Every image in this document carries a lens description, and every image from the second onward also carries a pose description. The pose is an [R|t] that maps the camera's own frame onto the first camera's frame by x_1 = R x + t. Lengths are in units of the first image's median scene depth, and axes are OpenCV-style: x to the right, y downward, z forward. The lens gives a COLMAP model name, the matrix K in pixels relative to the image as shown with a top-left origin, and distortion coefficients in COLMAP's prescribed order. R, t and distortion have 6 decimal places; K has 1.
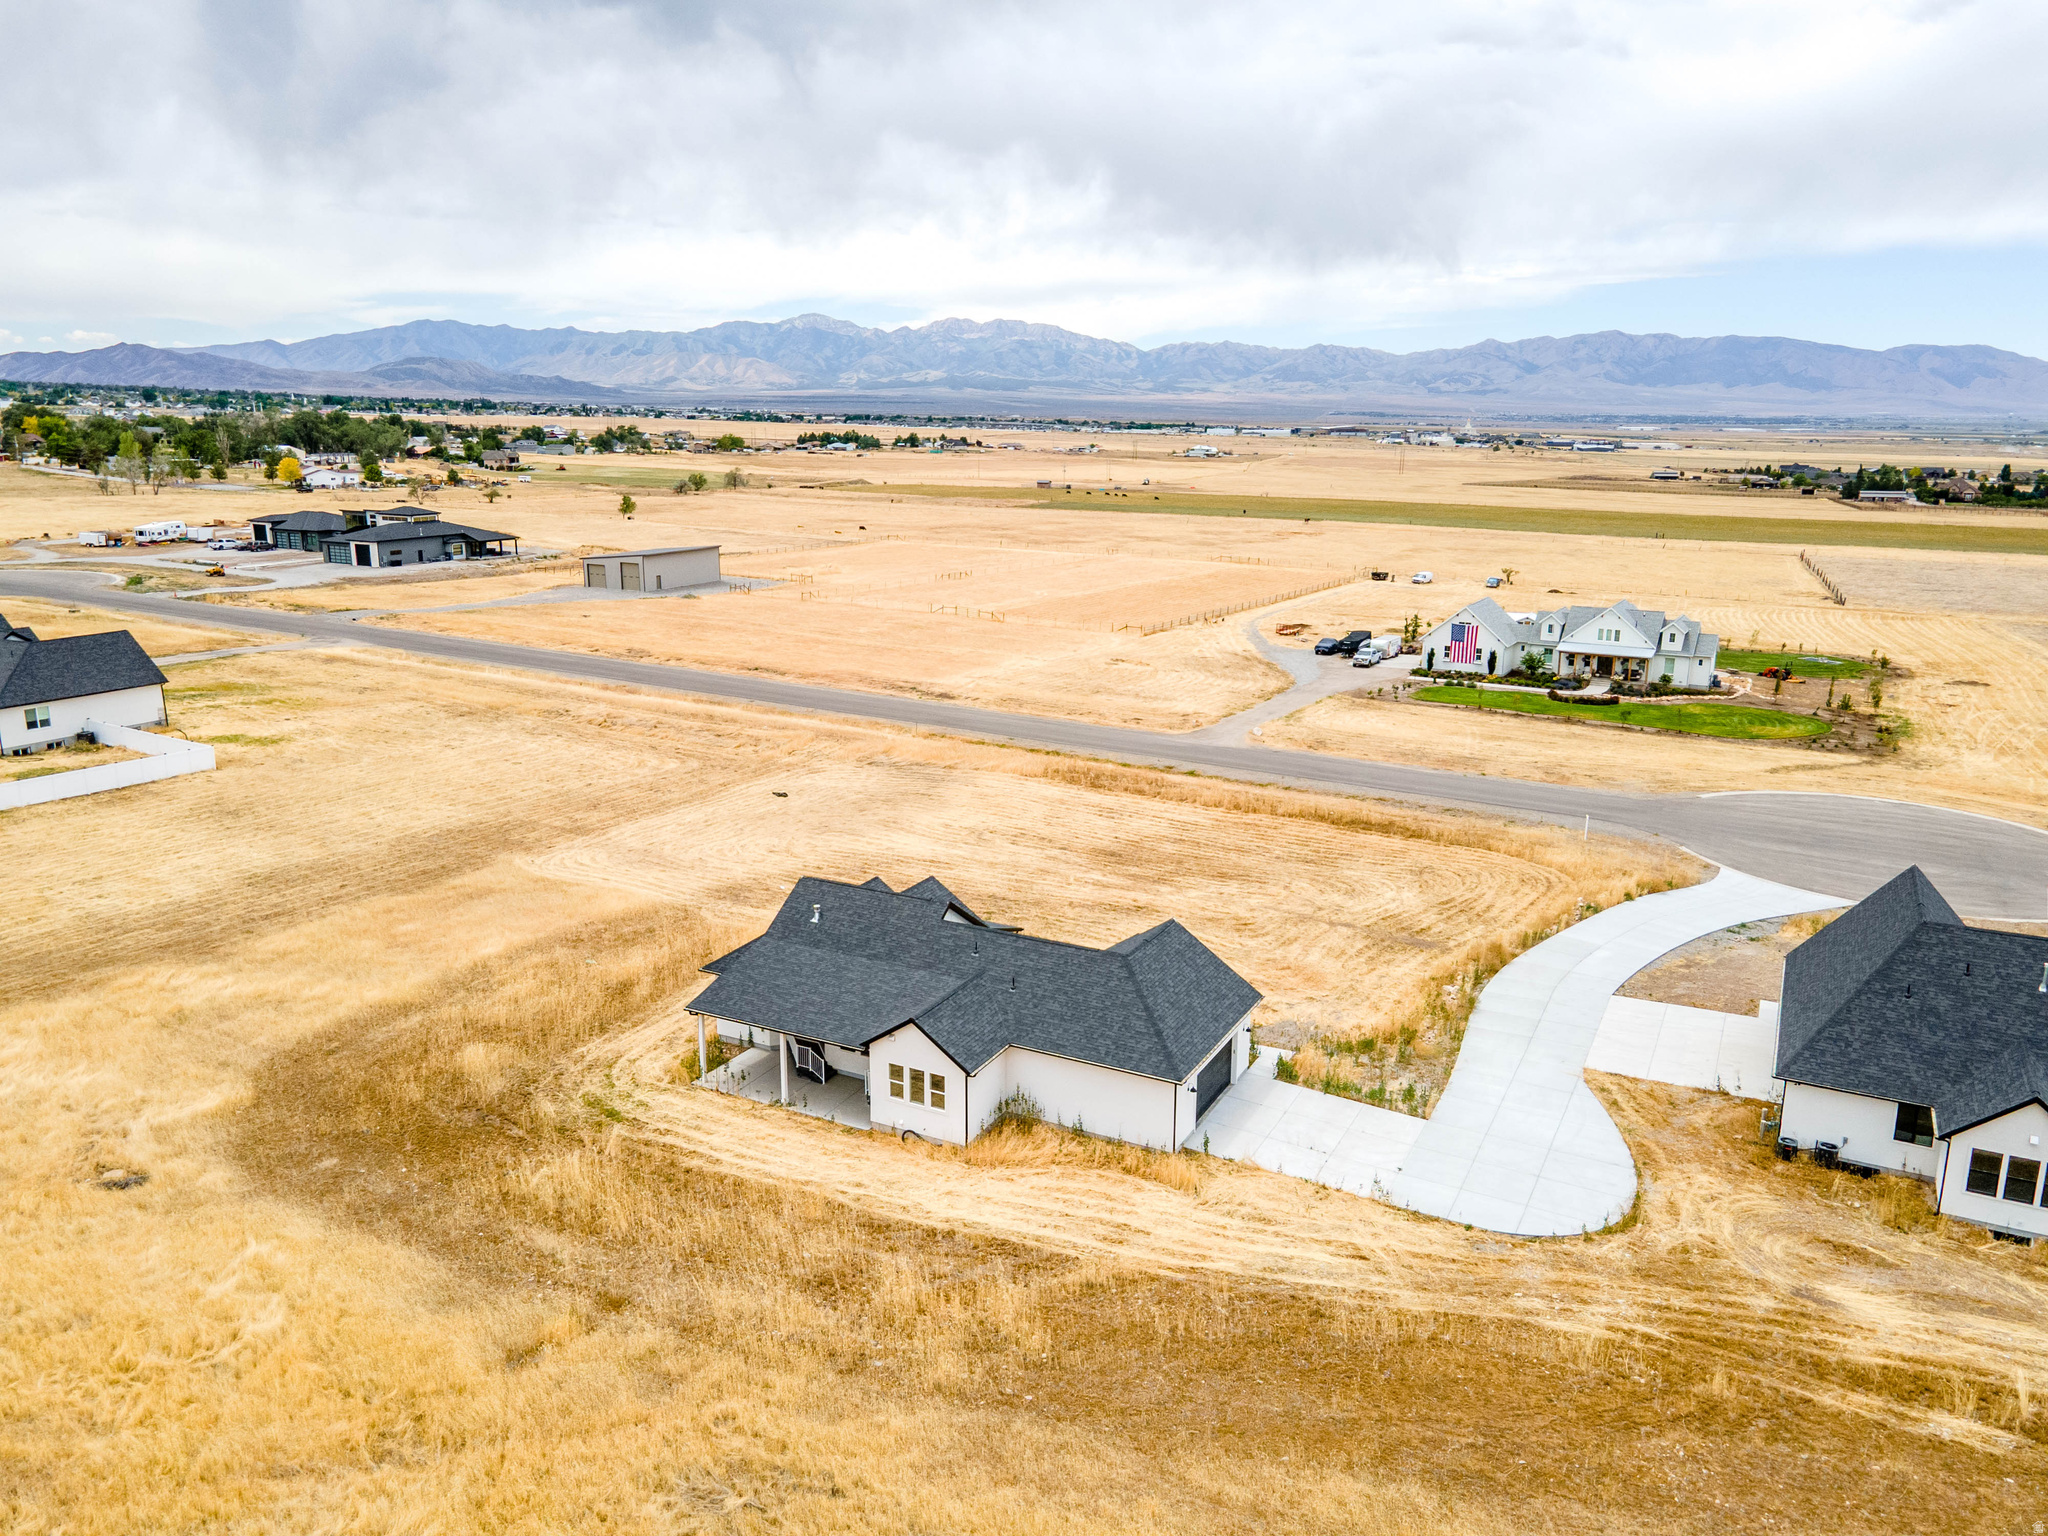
lens RADIAL K [[1497.6, 0, 1004.5], [0, 1497.6, 751.8], [0, 0, 1]] dist [0.025962, 0.032672]
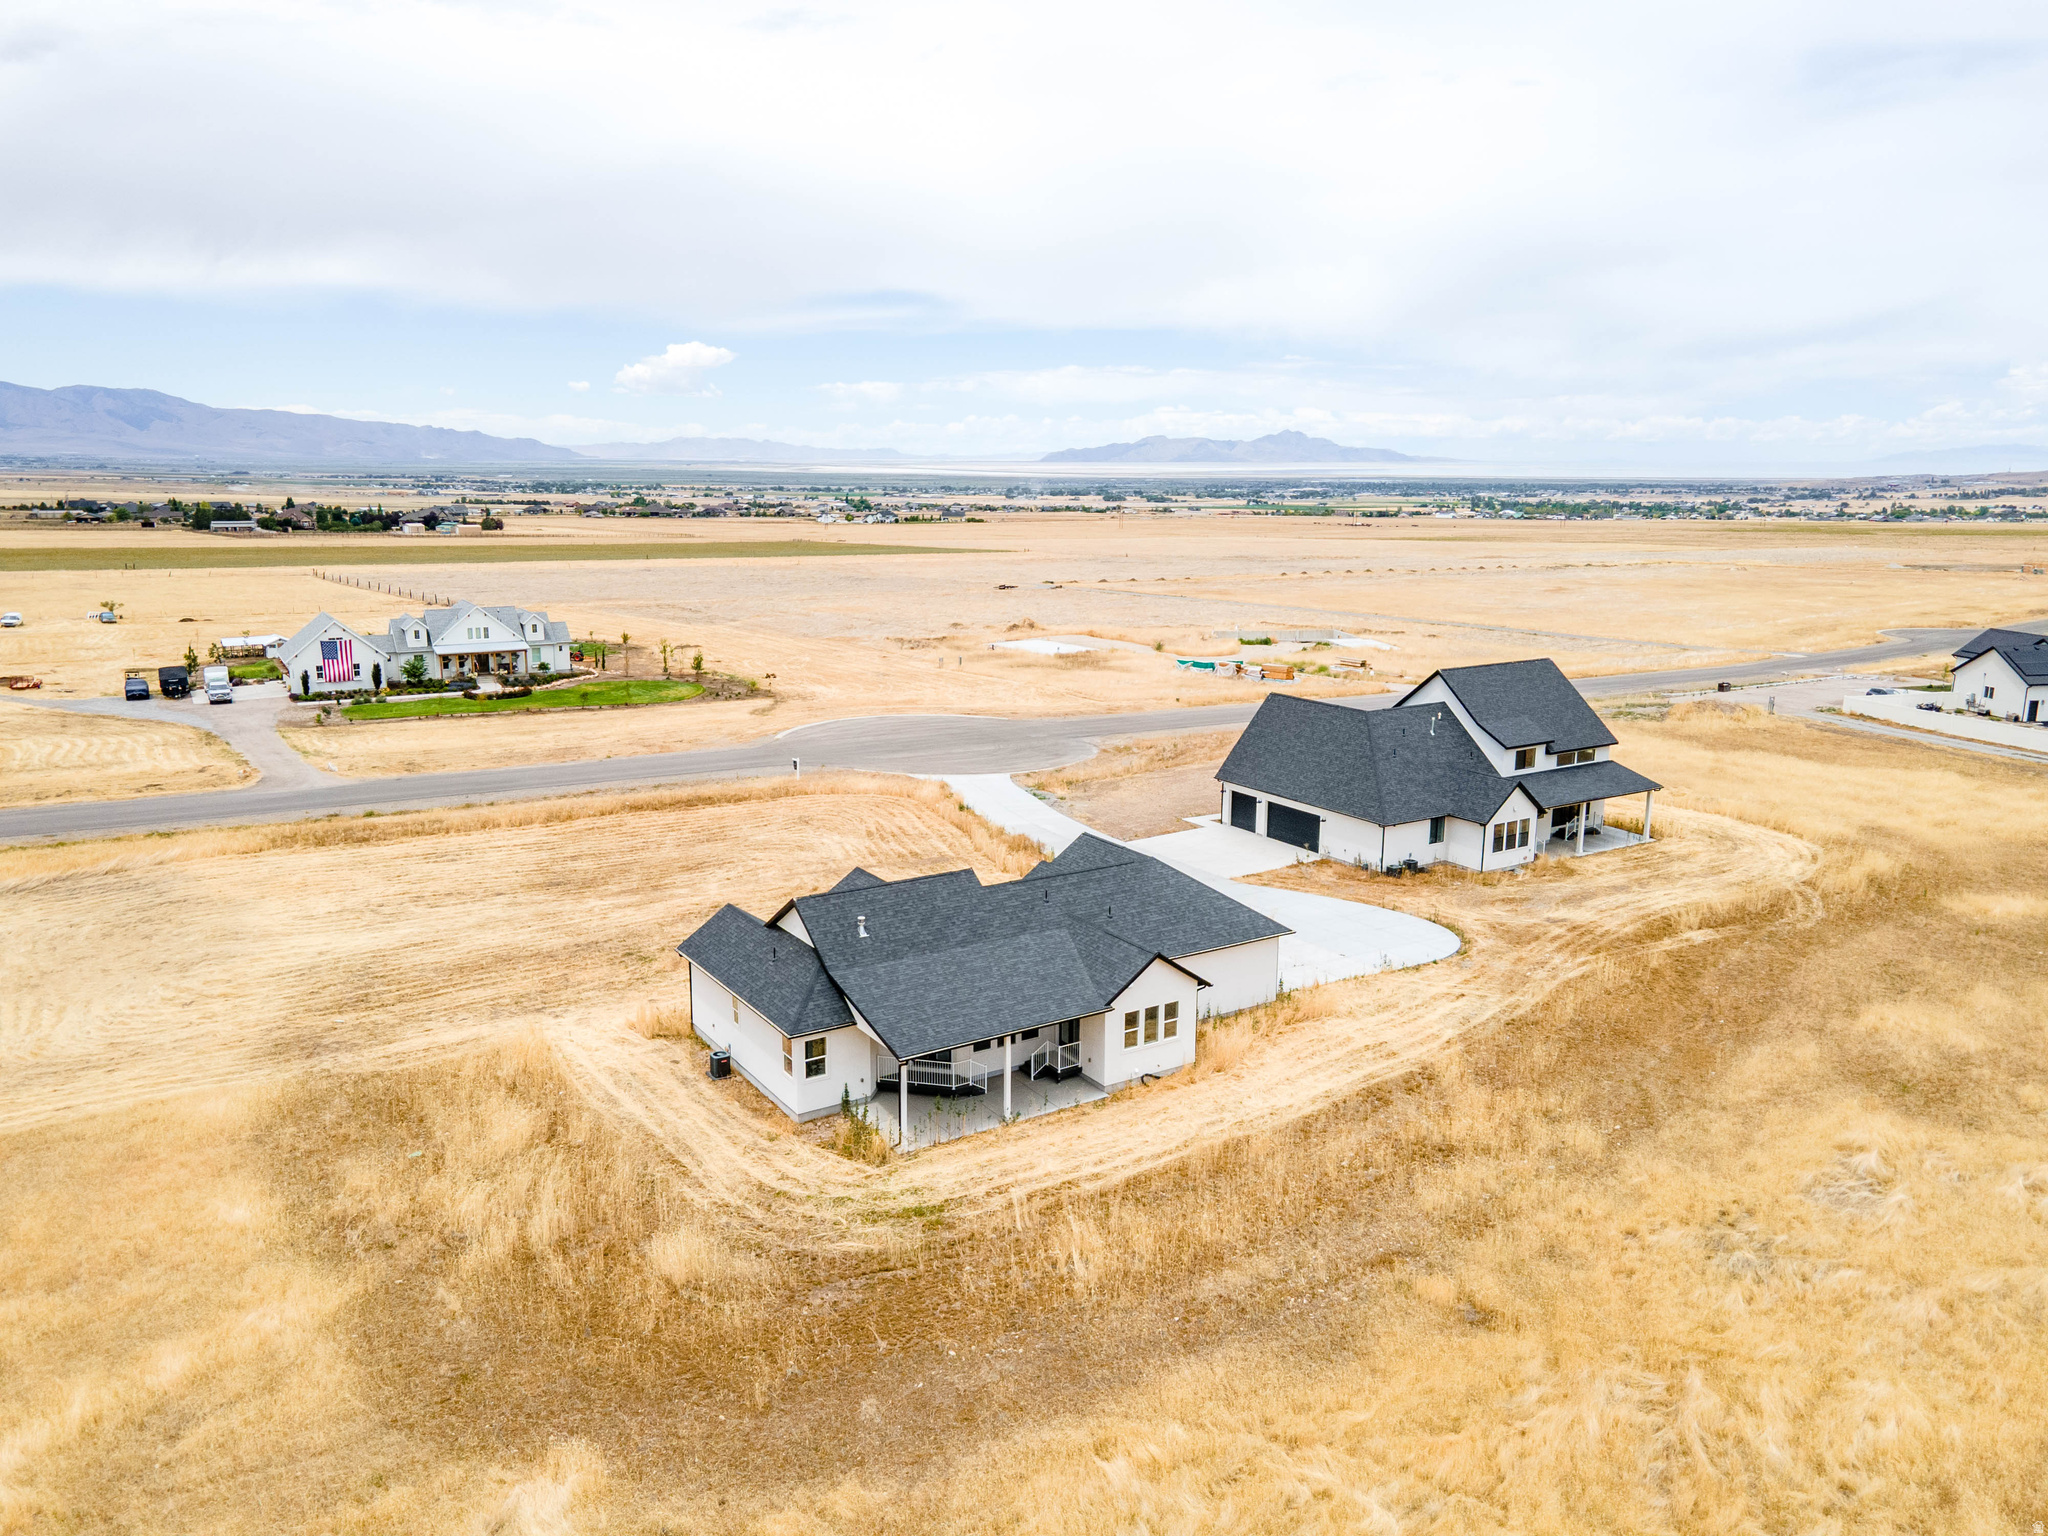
lens RADIAL K [[1497.6, 0, 1005.0], [0, 1497.6, 768.7], [0, 0, 1]] dist [0.025962, 0.032672]
pose [[0.491924, -0.182049, 0.851392, -0.306306], [0.194944, 0.976097, 0.096078, -0.016804], [-0.848533, 0.118710, 0.515655, 0.192025]]
